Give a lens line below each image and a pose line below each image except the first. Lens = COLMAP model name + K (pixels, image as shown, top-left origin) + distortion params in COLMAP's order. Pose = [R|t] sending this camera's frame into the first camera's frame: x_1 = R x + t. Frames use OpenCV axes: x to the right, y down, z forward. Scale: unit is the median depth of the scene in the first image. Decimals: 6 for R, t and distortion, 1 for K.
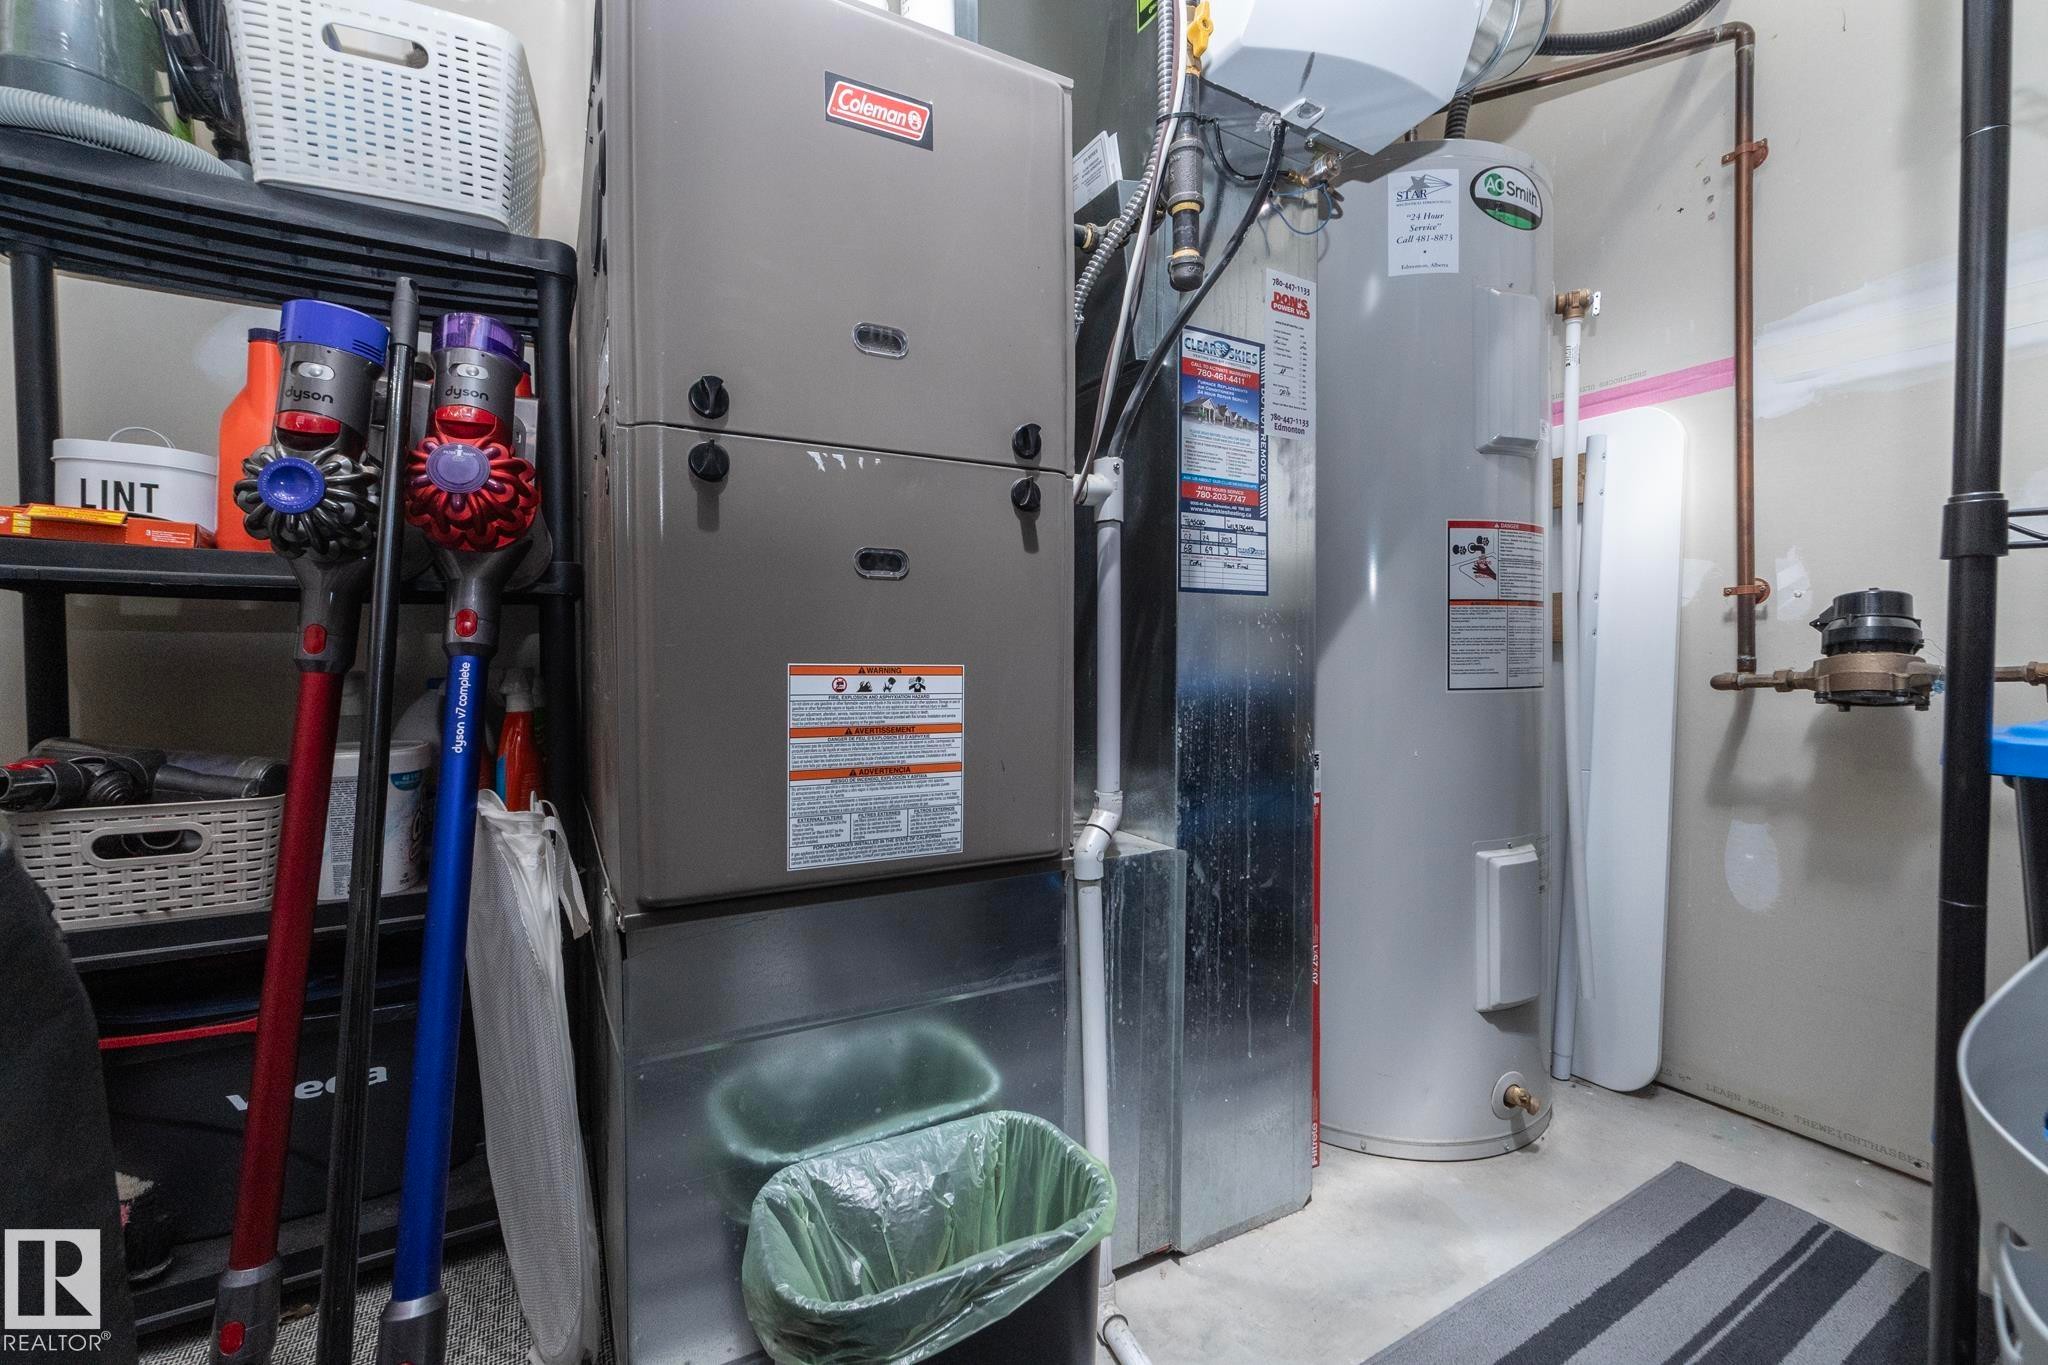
lens RADIAL K [[869.4, 0, 1021.0], [0, 869.4, 678.8], [0, 0, 1]] dist [-0.000496, -0.000383]
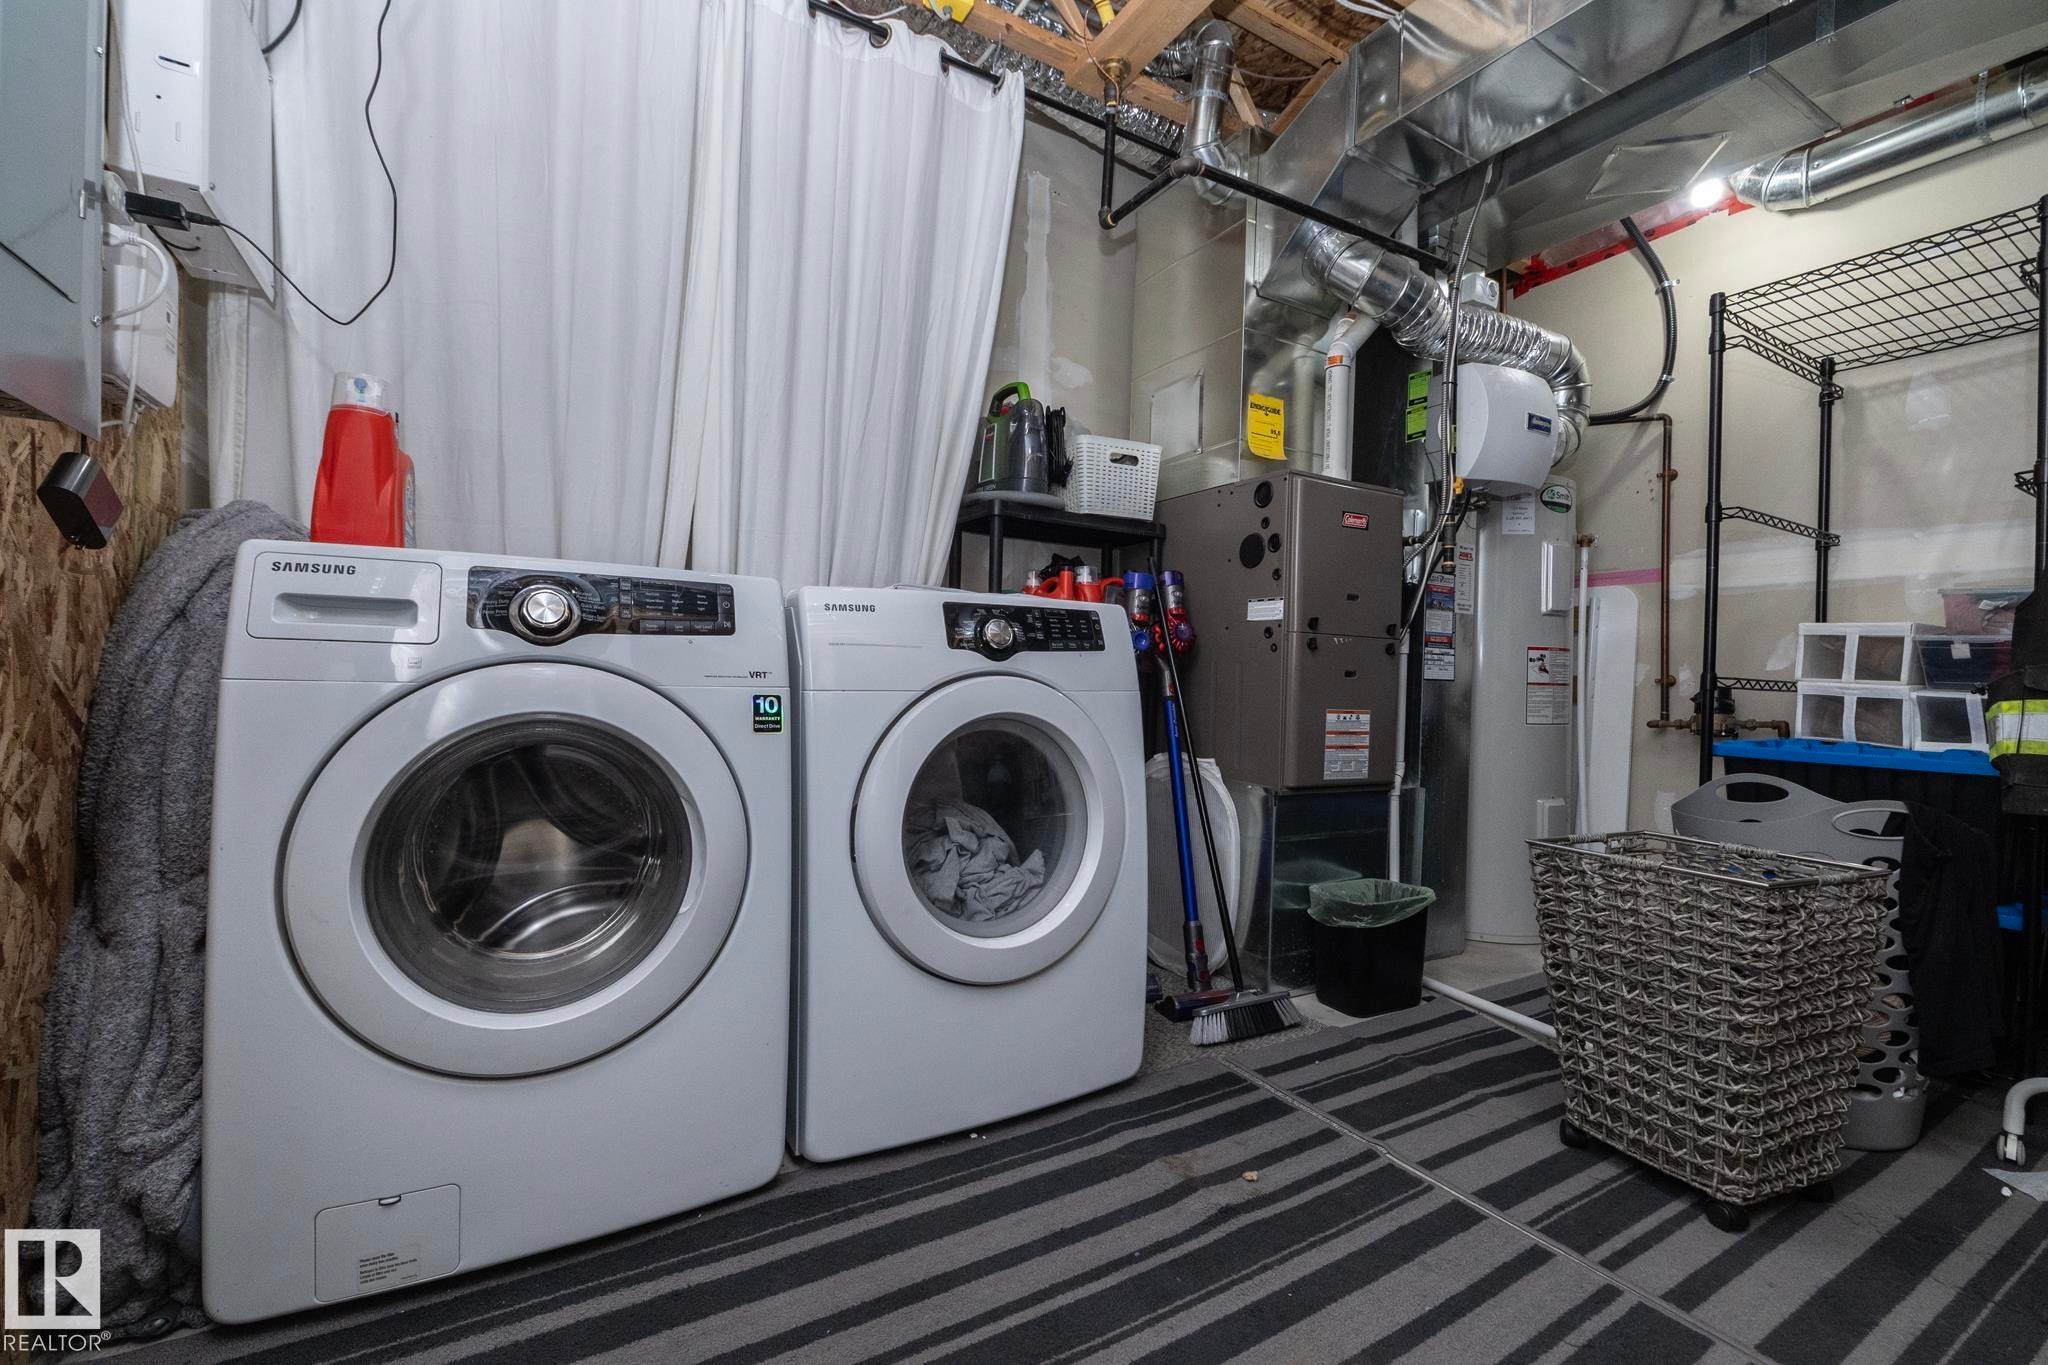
lens RADIAL K [[869.4, 0, 1030.4], [0, 869.4, 679.2], [0, 0, 1]] dist [-0.000496, -0.000383]
pose [[0.999484, 0.029316, 0.013147, -0.779910], [-0.029012, 0.999321, -0.022730, -0.014161], [-0.013805, 0.022337, 0.999655, -1.158124]]
